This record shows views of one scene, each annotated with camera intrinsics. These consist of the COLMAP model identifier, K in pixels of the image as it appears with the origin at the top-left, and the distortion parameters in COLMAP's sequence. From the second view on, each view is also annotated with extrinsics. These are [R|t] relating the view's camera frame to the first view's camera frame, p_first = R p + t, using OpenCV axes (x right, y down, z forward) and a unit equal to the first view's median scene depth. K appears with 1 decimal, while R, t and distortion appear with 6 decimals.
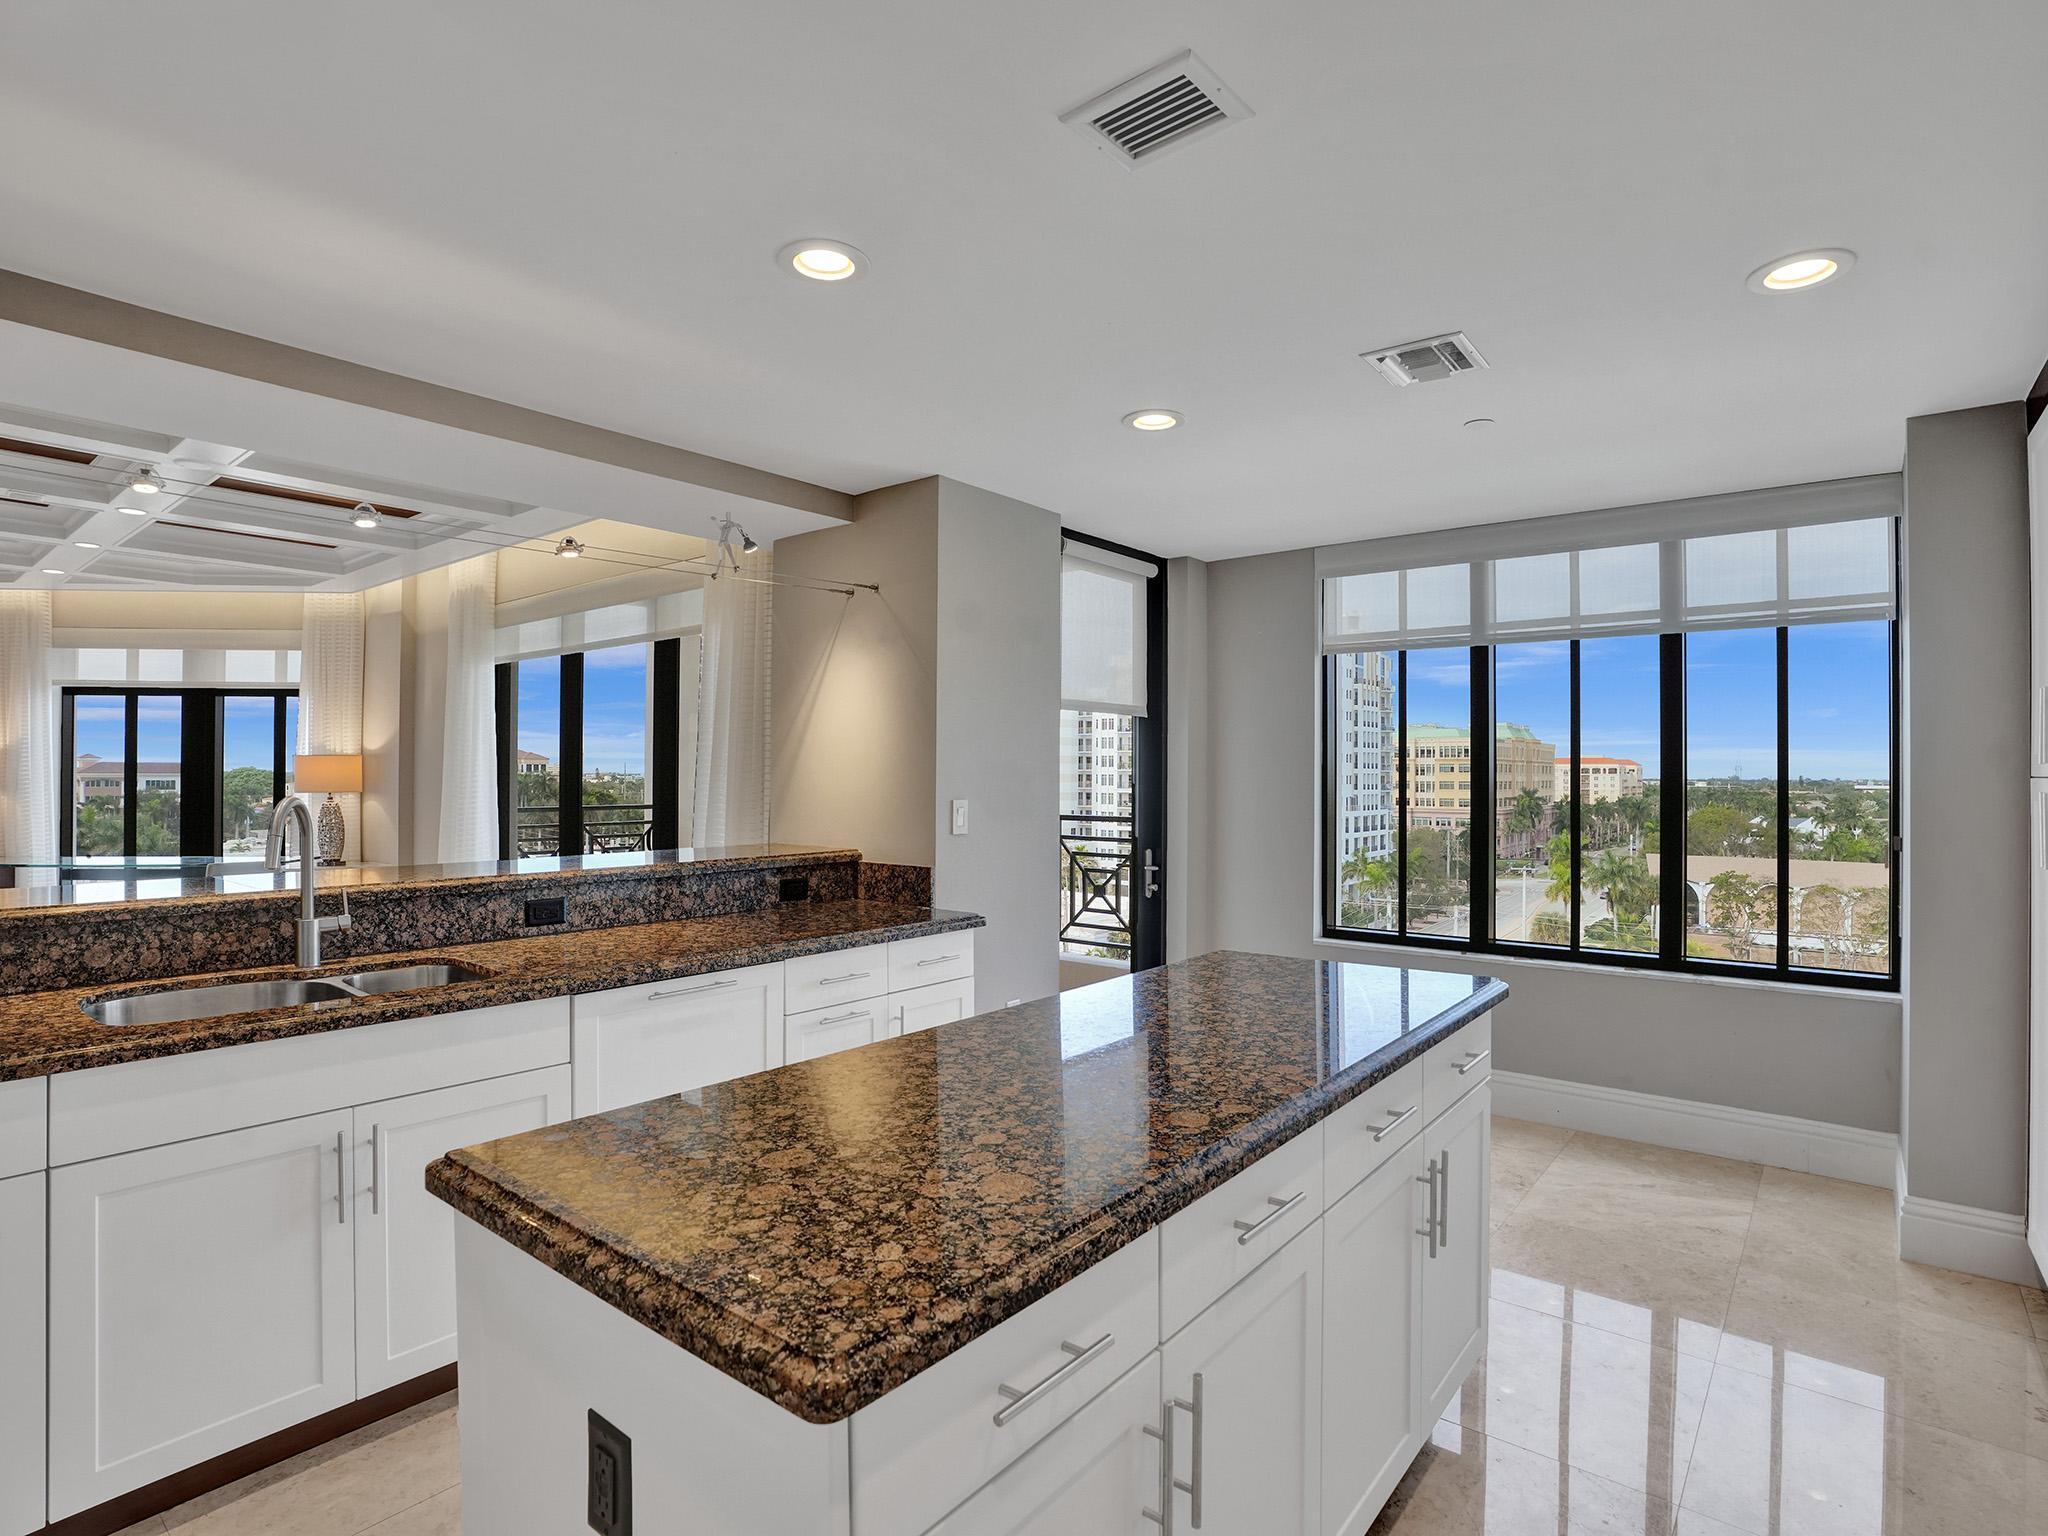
lens RADIAL K [[1052.3, 0, 1020.4], [0, 1052.3, 766.0], [0, 0, 1]] dist [-0.074427, 0.031631]
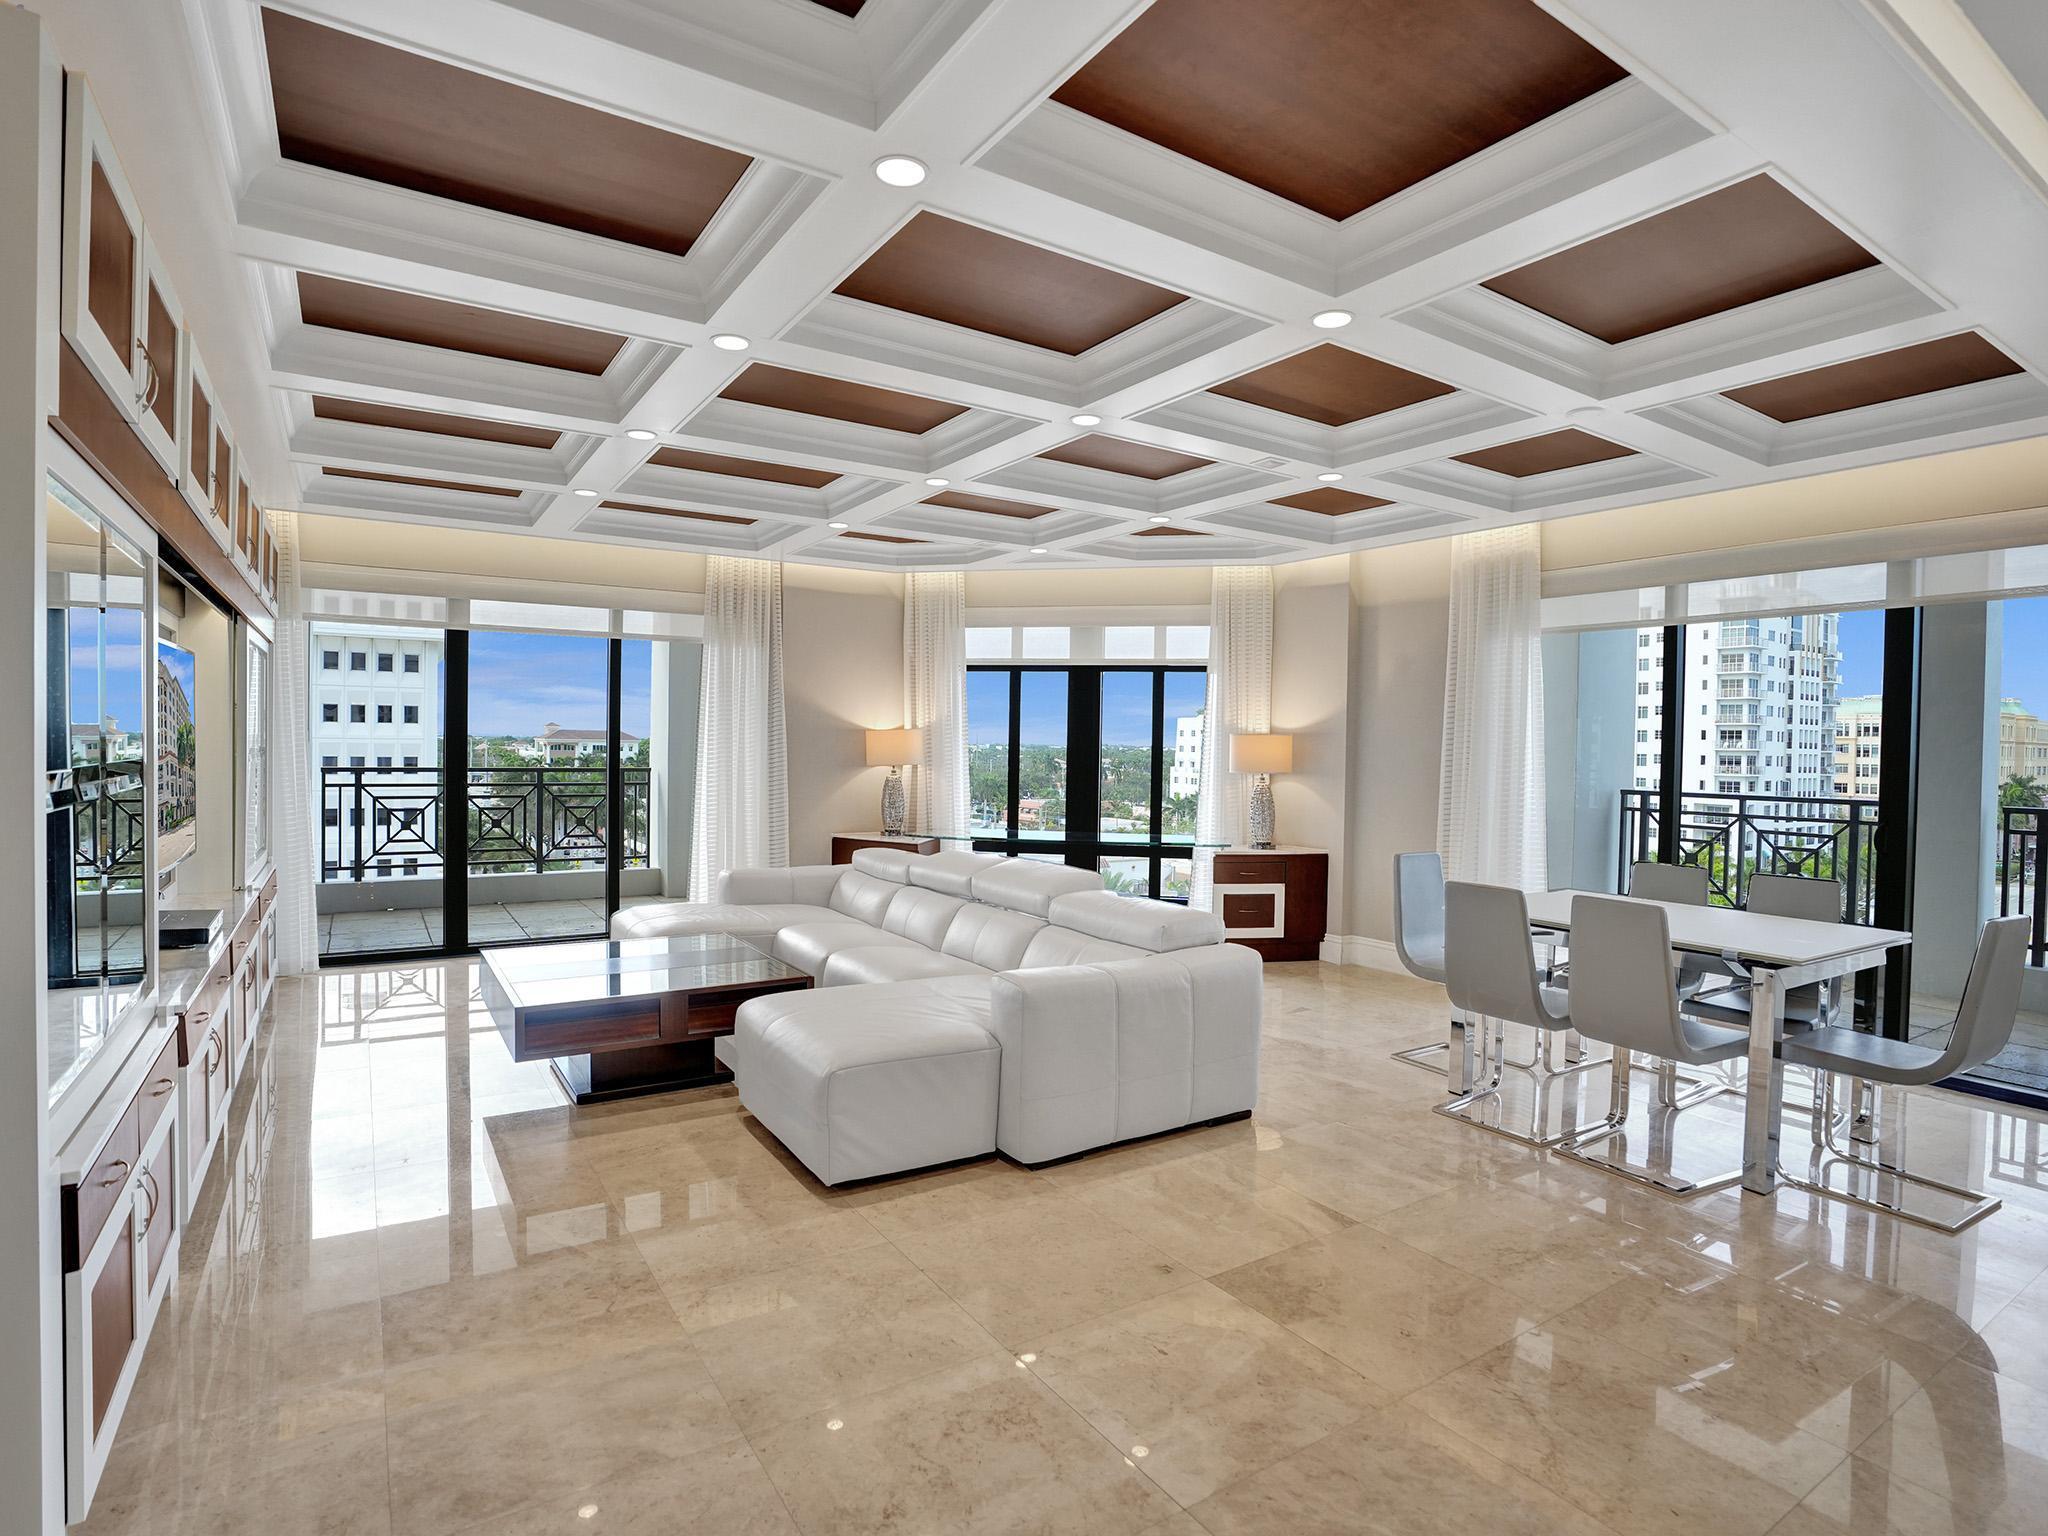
lens RADIAL K [[1052.3, 0, 1020.4], [0, 1052.3, 766.0], [0, 0, 1]] dist [-0.074427, 0.031631]
pose [[0.952392, 0.017843, -0.304354, -0.557084], [-0.009790, 0.999561, 0.027965, -0.005391], [0.304720, -0.023654, 0.952148, -0.013279]]
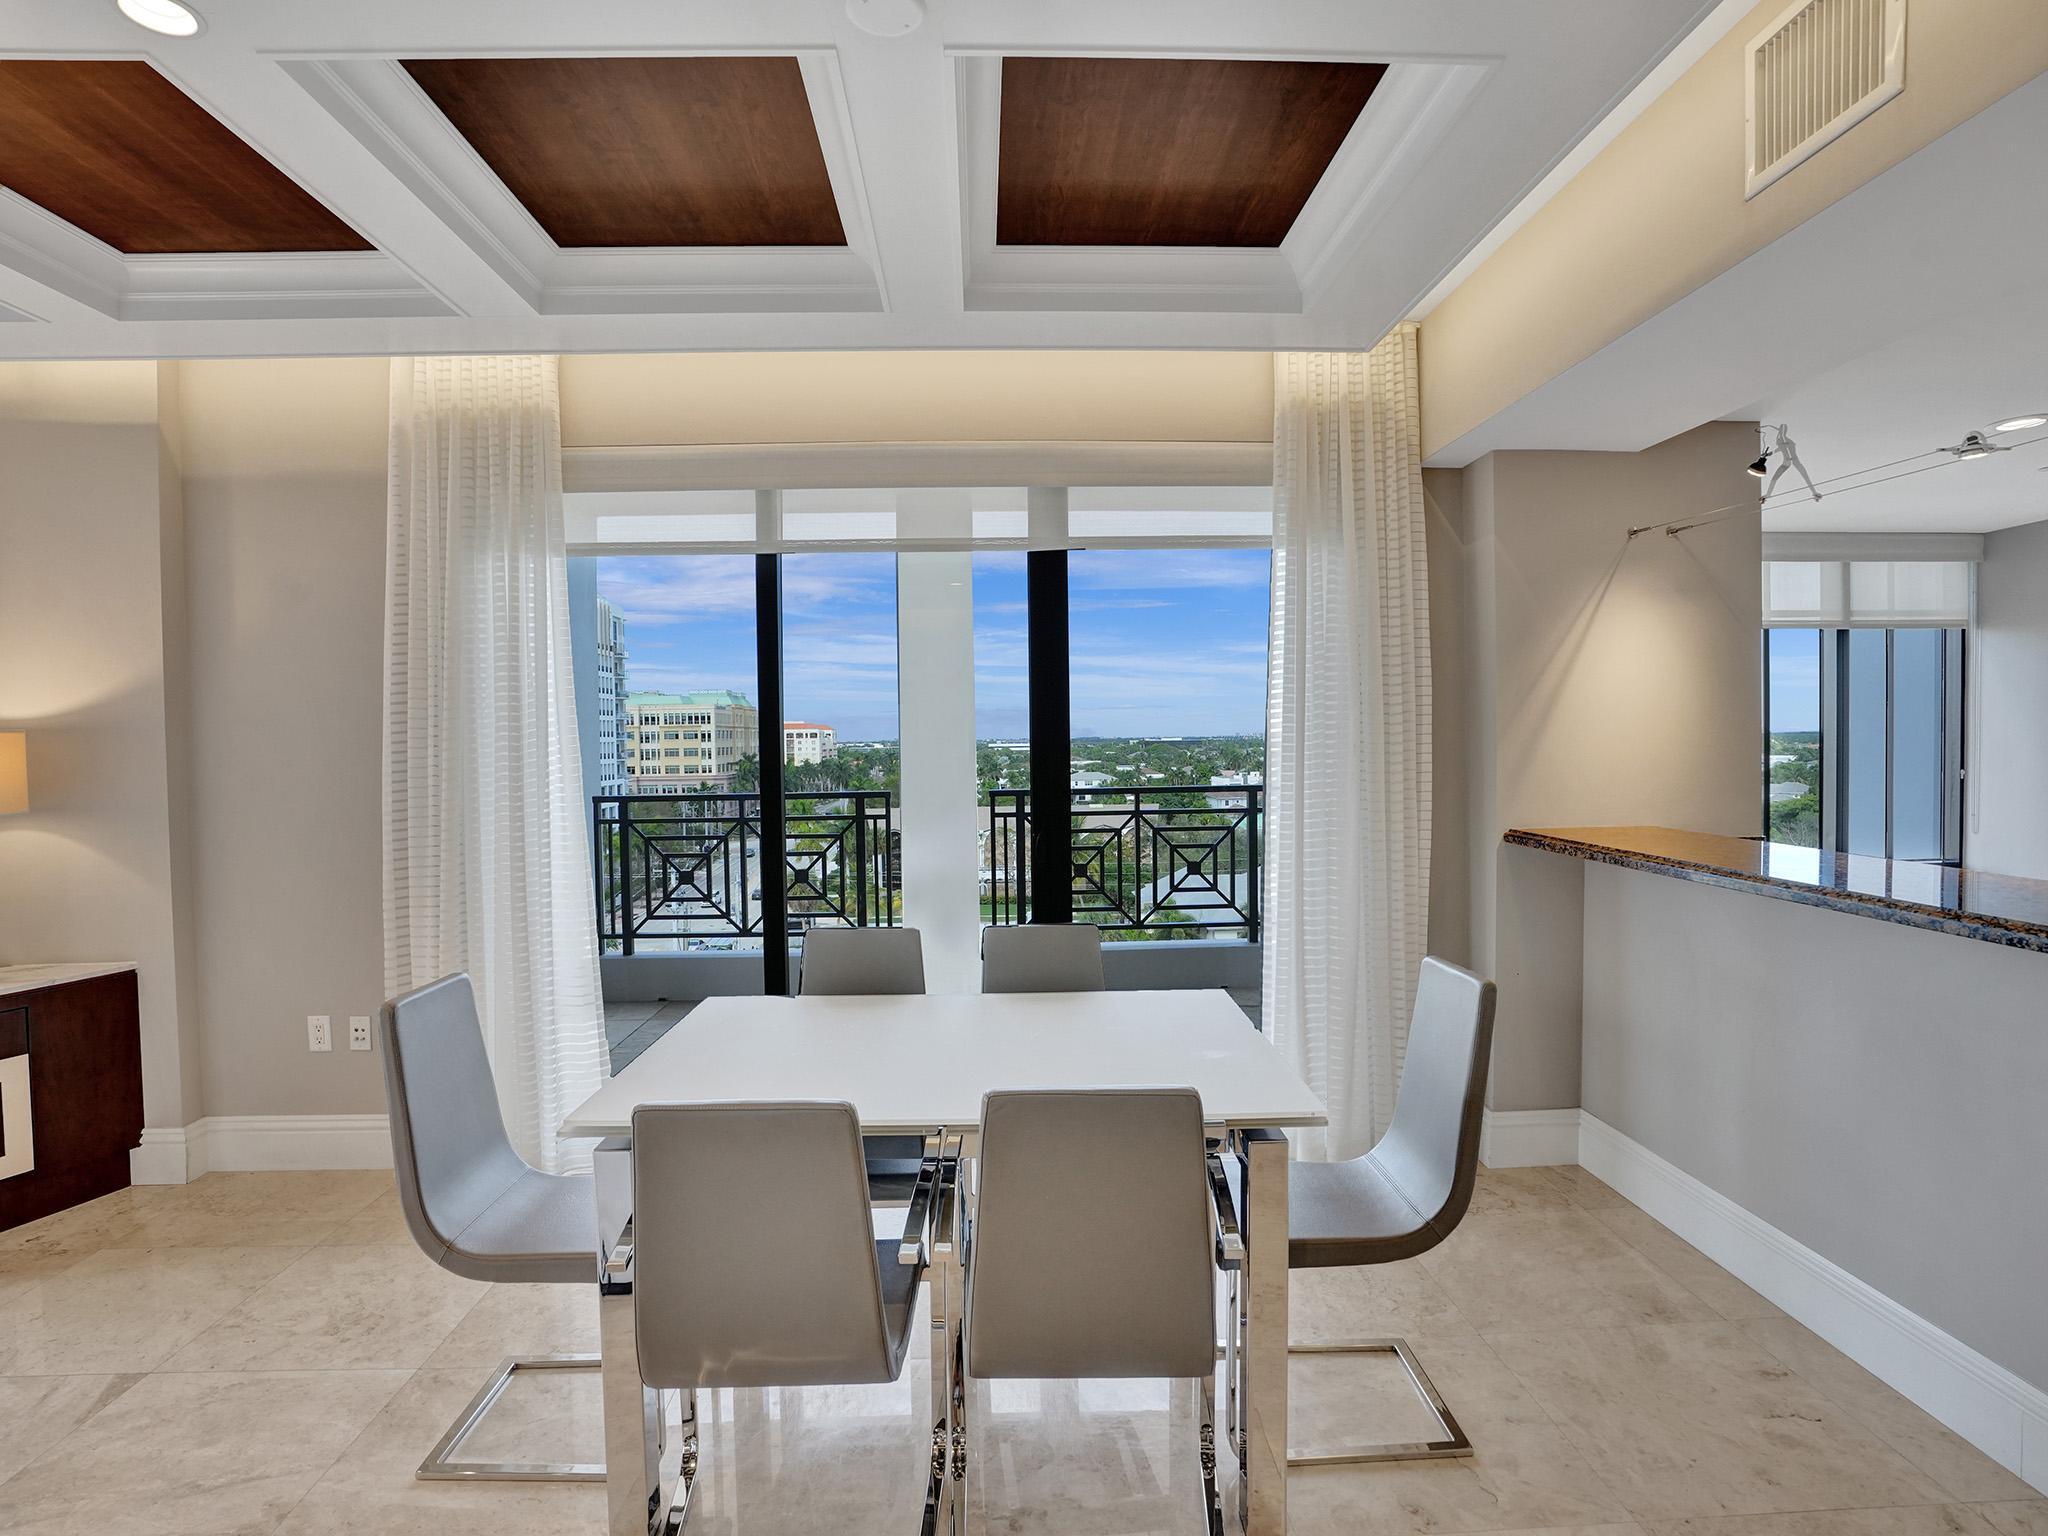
lens RADIAL K [[1074.3, 0, 1013.1], [0, 1074.3, 764.8], [0, 0, 1]] dist [-0.063842, 0.025034]
pose [[0.750621, -0.032167, 0.659950, -0.587145], [0.012908, 0.999338, 0.034027, -0.005200], [-0.660607, -0.017023, 0.750539, 0.355697]]
